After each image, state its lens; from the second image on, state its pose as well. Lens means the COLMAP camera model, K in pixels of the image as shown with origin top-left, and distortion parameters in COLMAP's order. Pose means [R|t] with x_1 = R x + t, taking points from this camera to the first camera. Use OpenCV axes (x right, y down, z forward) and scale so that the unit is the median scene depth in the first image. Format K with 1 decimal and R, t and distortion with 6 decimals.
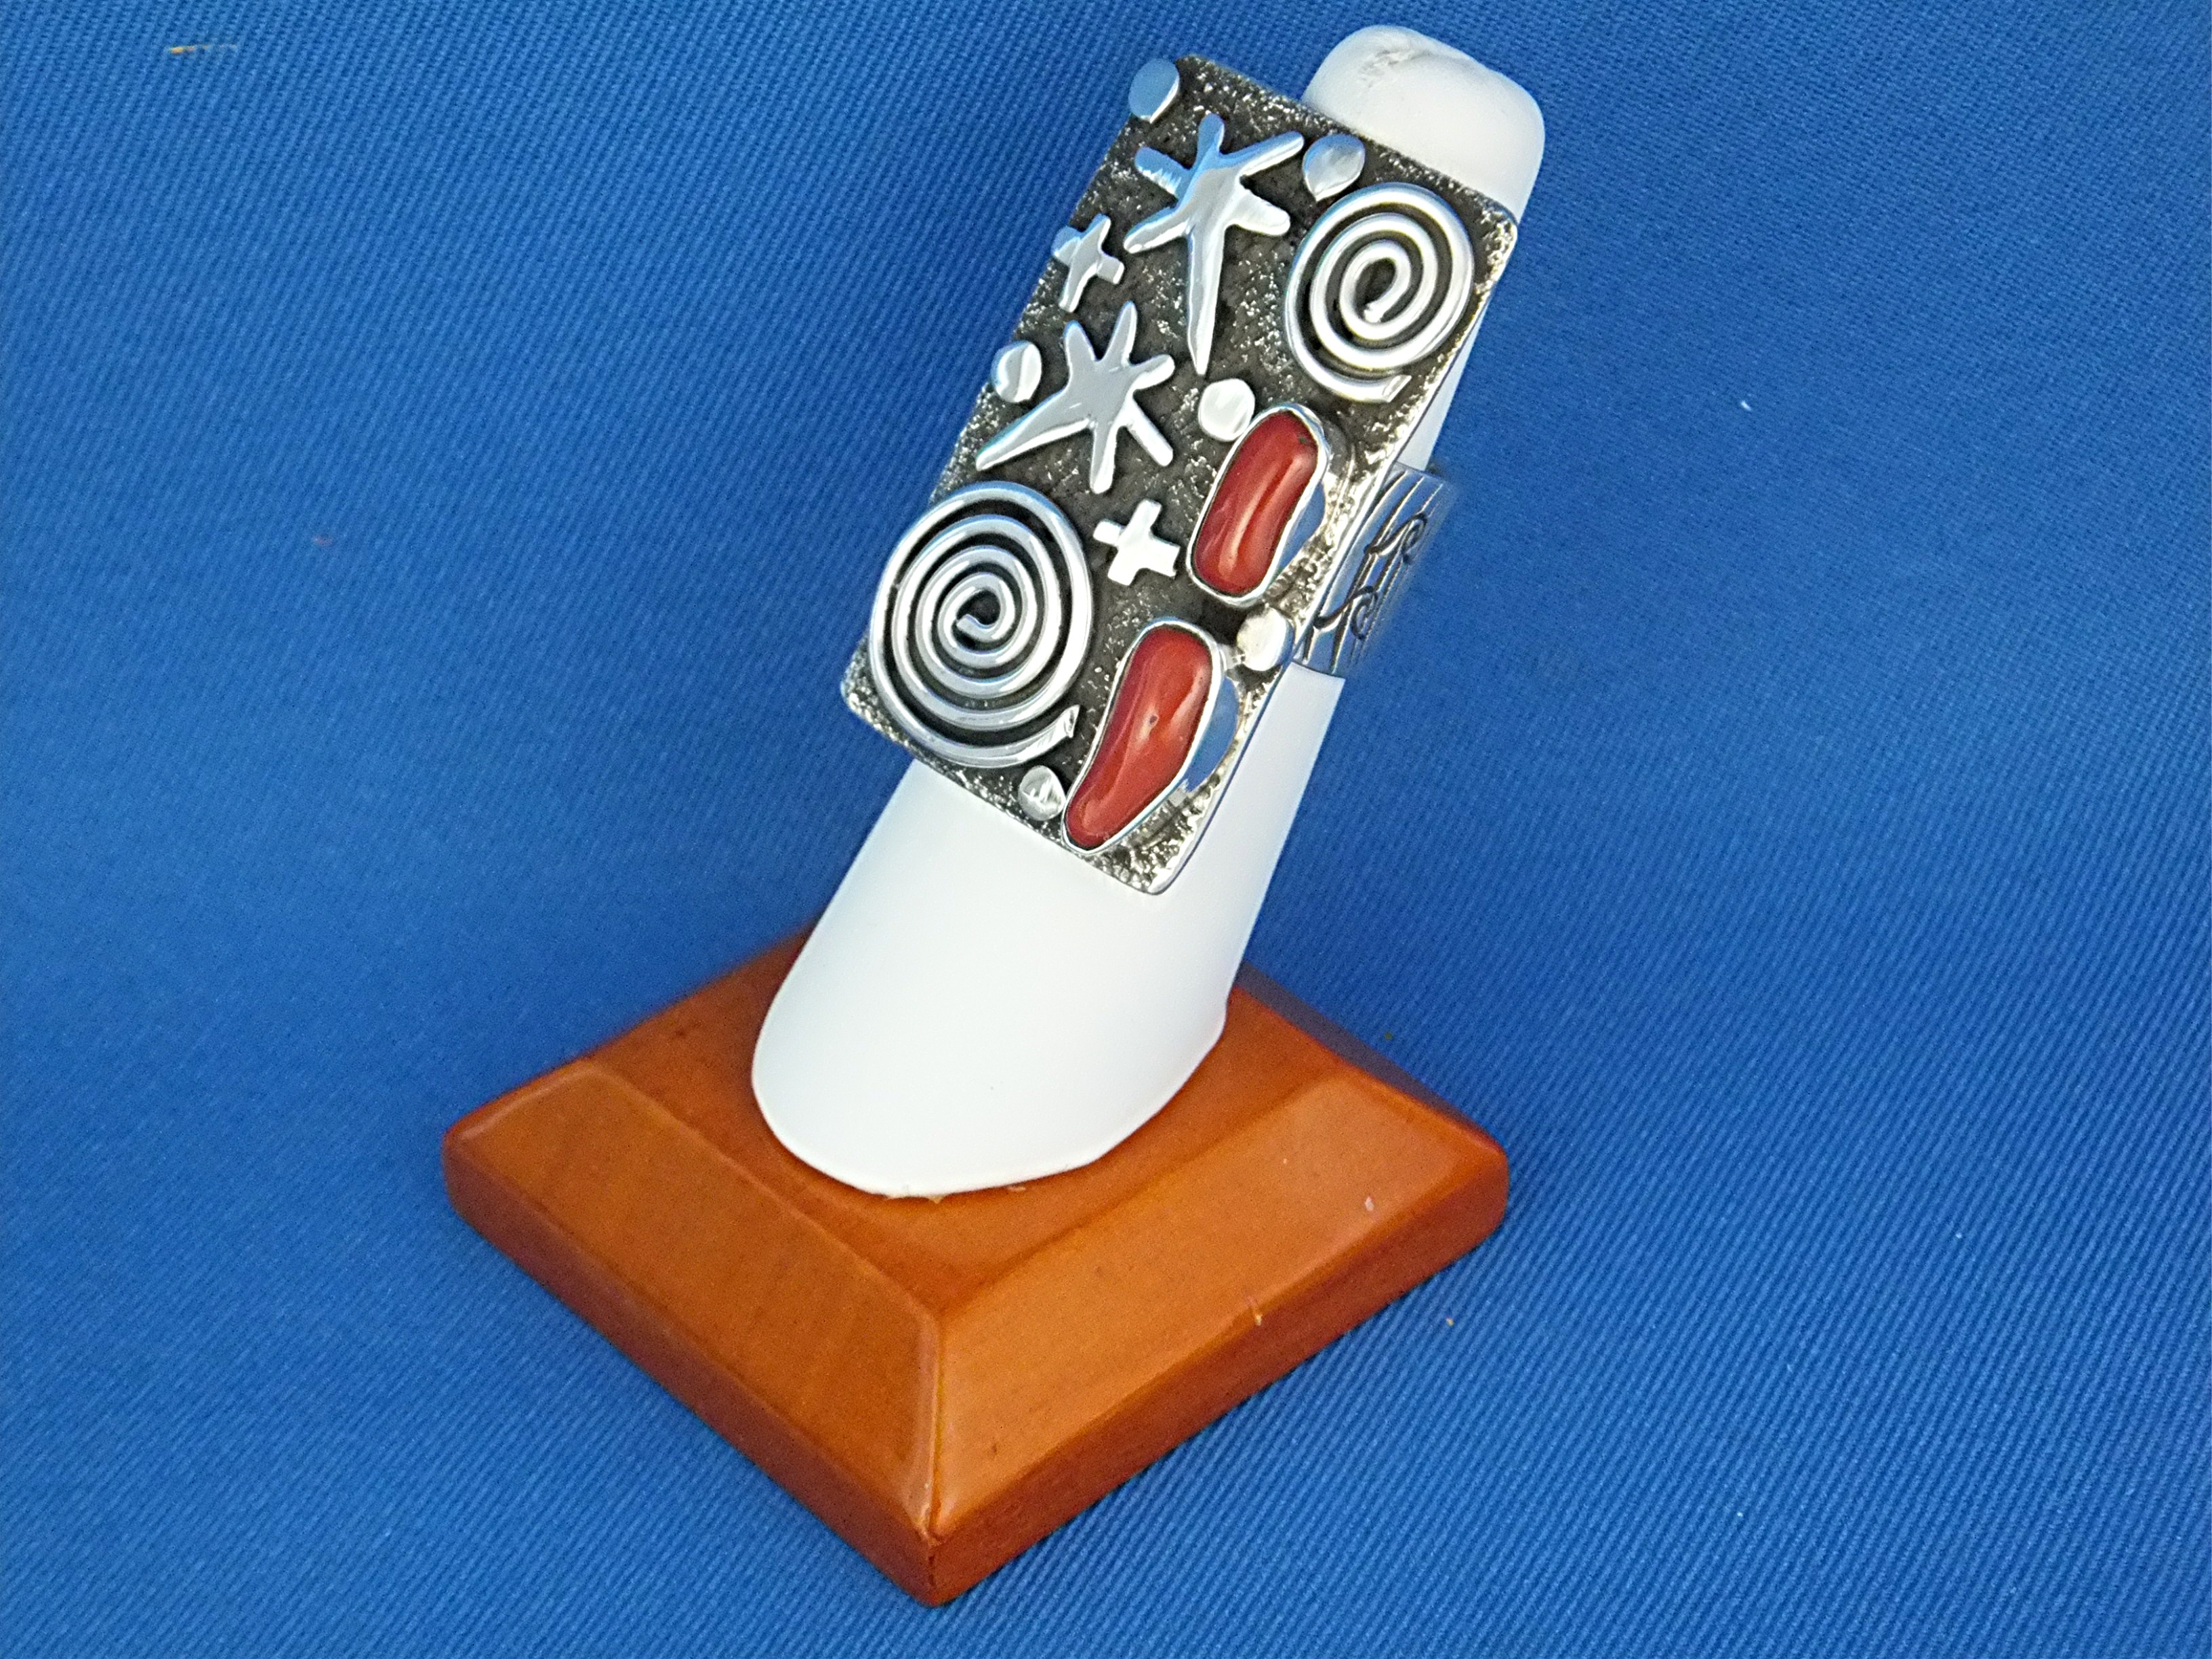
lens RADIAL K [[5955.9, 0, 1109.9], [0, 5955.9, 830.2], [0, 0, 1]] dist [0.307466, 0.000000]
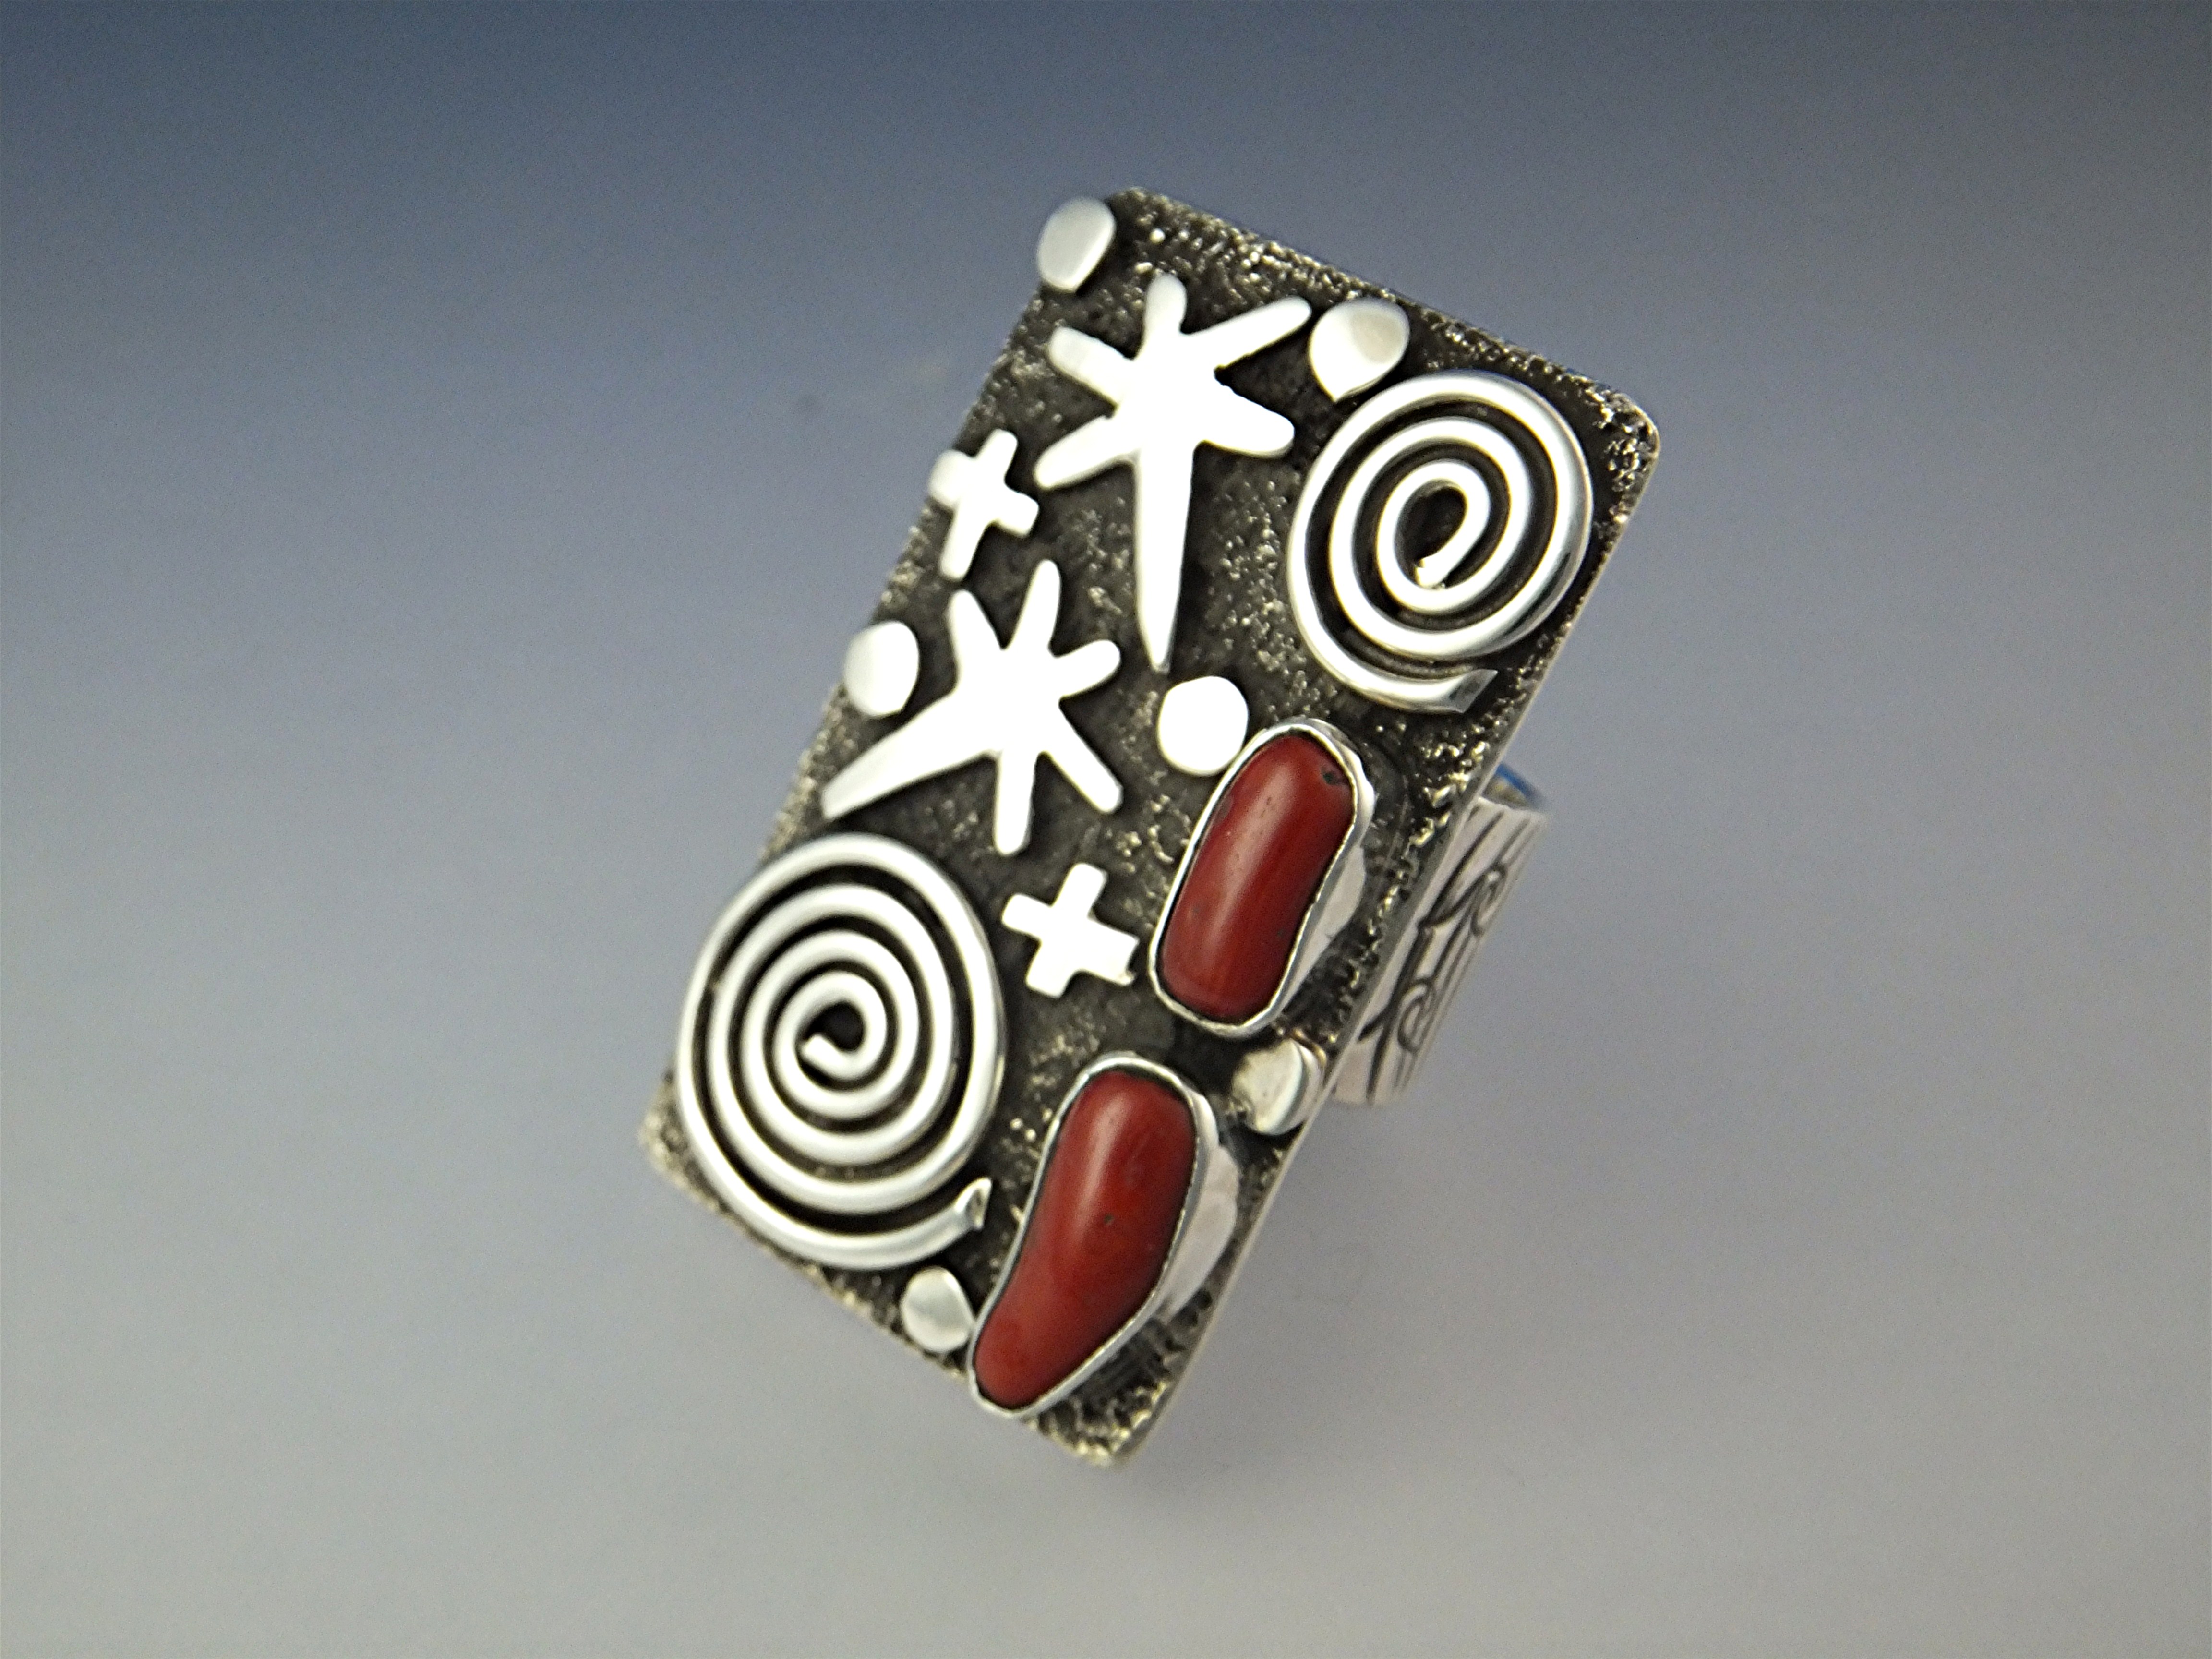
lens RADIAL K [[4054.4, 0, 1107.0], [0, 4054.4, 817.2], [0, 0, 1]] dist [-0.028729, 0.000000]
pose [[0.999341, -0.029585, 0.021047, -0.000370], [0.029712, 0.999542, -0.005774, -0.057797], [-0.020867, 0.006395, 0.999762, 0.557023]]
